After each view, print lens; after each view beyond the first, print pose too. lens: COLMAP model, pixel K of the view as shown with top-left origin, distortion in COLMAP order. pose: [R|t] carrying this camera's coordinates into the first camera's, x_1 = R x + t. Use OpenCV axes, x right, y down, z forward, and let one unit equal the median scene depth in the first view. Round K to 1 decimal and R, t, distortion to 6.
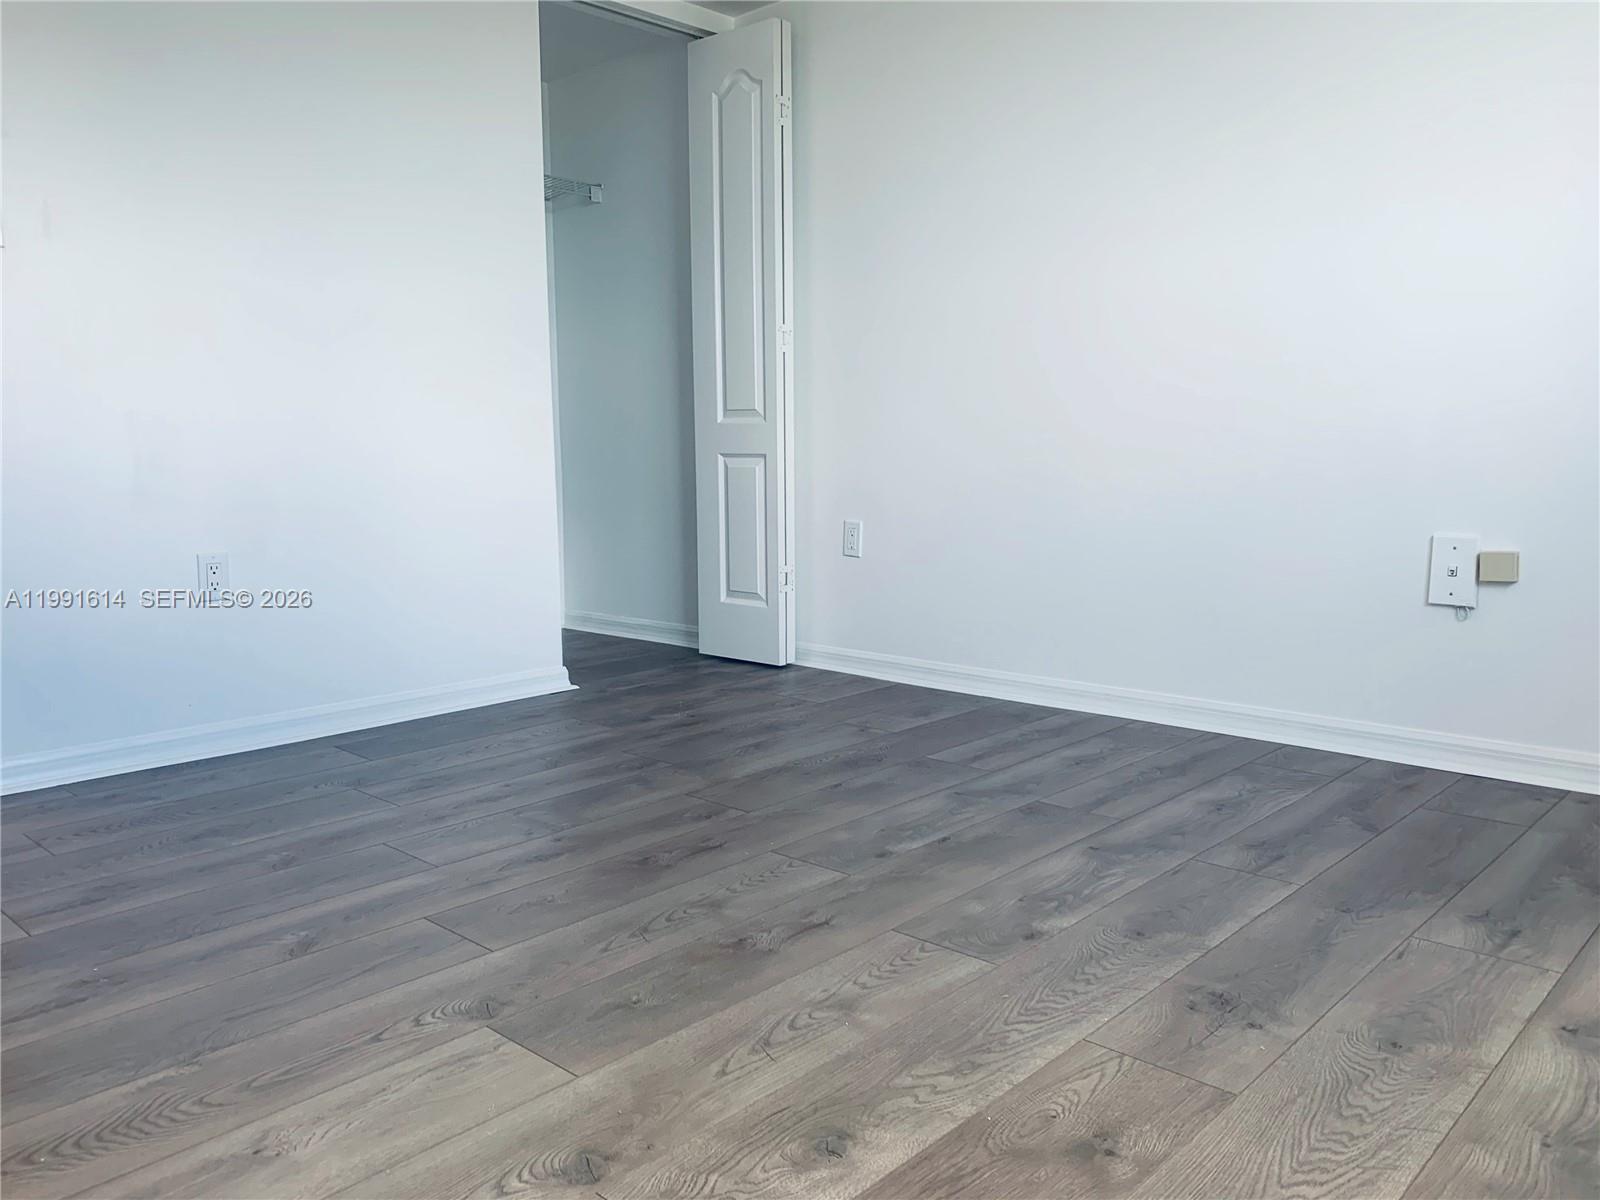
lens RADIAL K [[1238.0, 0, 801.5], [0, 1238.0, 573.9], [0, 0, 1]] dist [0.091257, -0.138228]
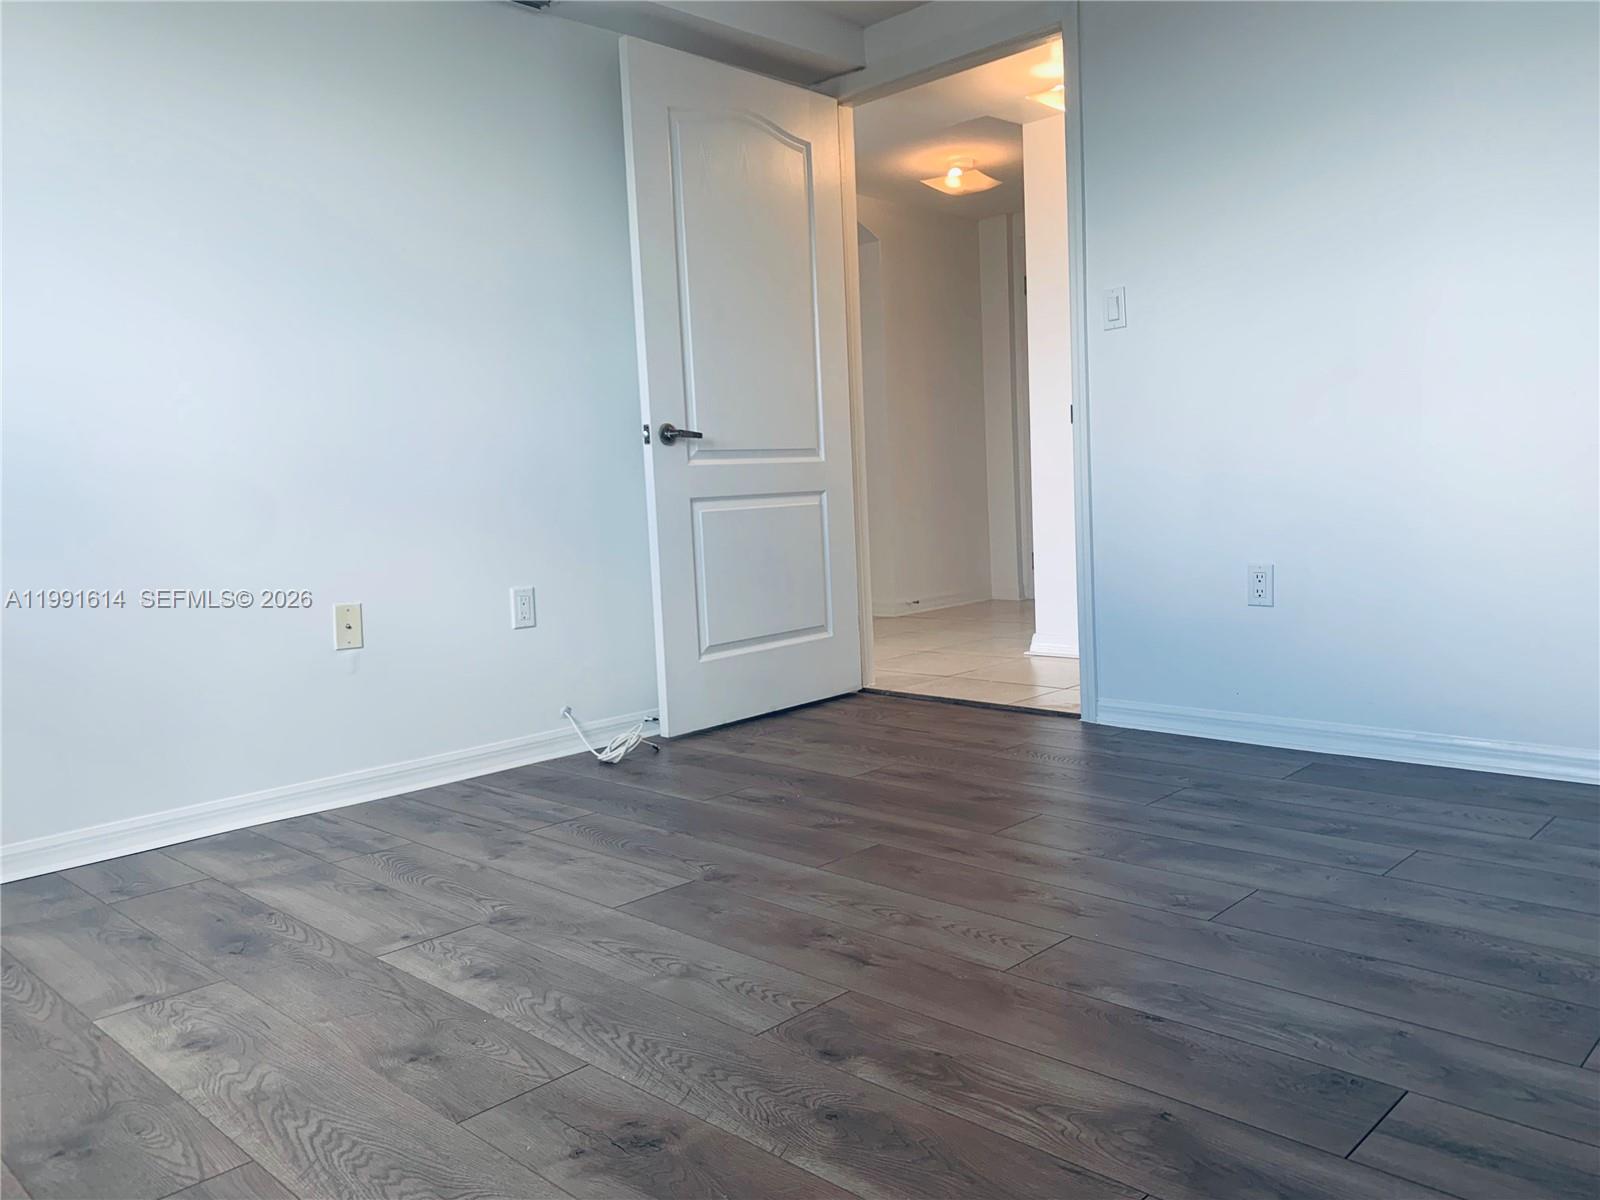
lens RADIAL K [[1238.0, 0, 801.5], [0, 1238.0, 573.9], [0, 0, 1]] dist [0.091257, -0.138228]
pose [[-0.027715, 0.085515, -0.995951, 1.006048], [-0.060178, 0.994384, 0.087055, -0.122634], [0.997803, 0.062347, -0.022413, 0.942905]]
